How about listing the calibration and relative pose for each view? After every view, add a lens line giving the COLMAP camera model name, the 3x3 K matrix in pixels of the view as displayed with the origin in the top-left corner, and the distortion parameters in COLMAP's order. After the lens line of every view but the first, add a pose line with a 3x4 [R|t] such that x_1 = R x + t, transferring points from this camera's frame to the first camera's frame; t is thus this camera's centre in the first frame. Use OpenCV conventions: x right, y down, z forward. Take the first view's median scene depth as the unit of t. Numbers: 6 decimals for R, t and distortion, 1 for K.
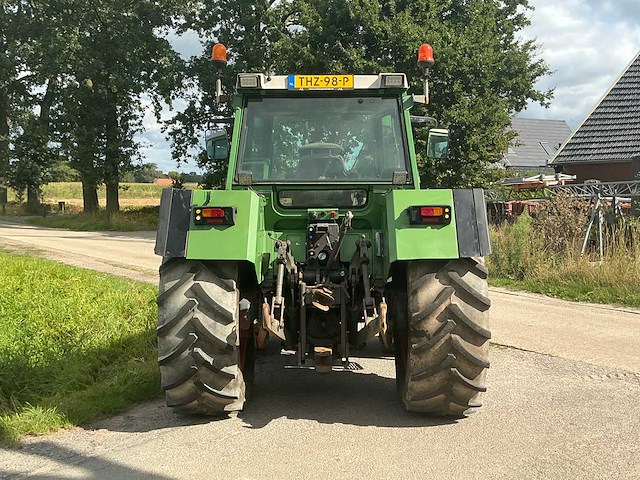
lens RADIAL K [[709.6, 0, 320.0], [0, 709.6, 240.0], [0, 0, 1]] dist [0.113627, -0.218157]
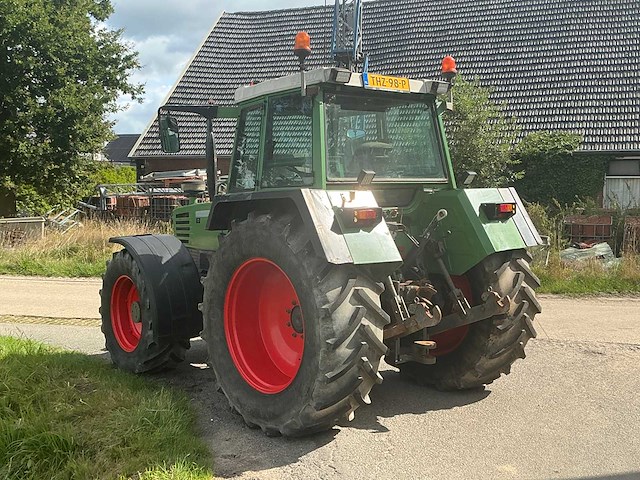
lens RADIAL K [[736.9, 0, 320.0], [0, 736.9, 240.0], [0, 0, 1]] dist [0.081087, -0.040283]
pose [[0.765138, -0.048966, 0.642002, -0.787949], [0.043728, 0.998754, 0.024061, -0.028520], [-0.642380, 0.009663, 0.766325, 0.265531]]
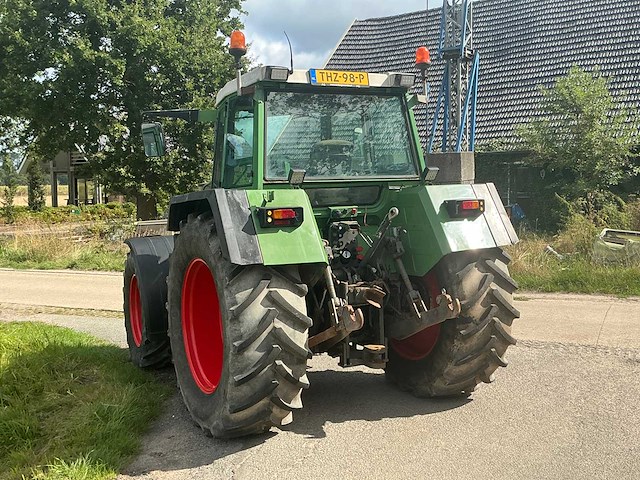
lens RADIAL K [[709.6, 0, 320.0], [0, 709.6, 240.0], [0, 0, 1]] dist [0.113627, -0.218157]
pose [[0.887951, -0.053796, 0.456781, -0.504272], [0.053060, 0.998487, 0.014448, -0.014159], [-0.456867, 0.011408, 0.889462, 0.143092]]
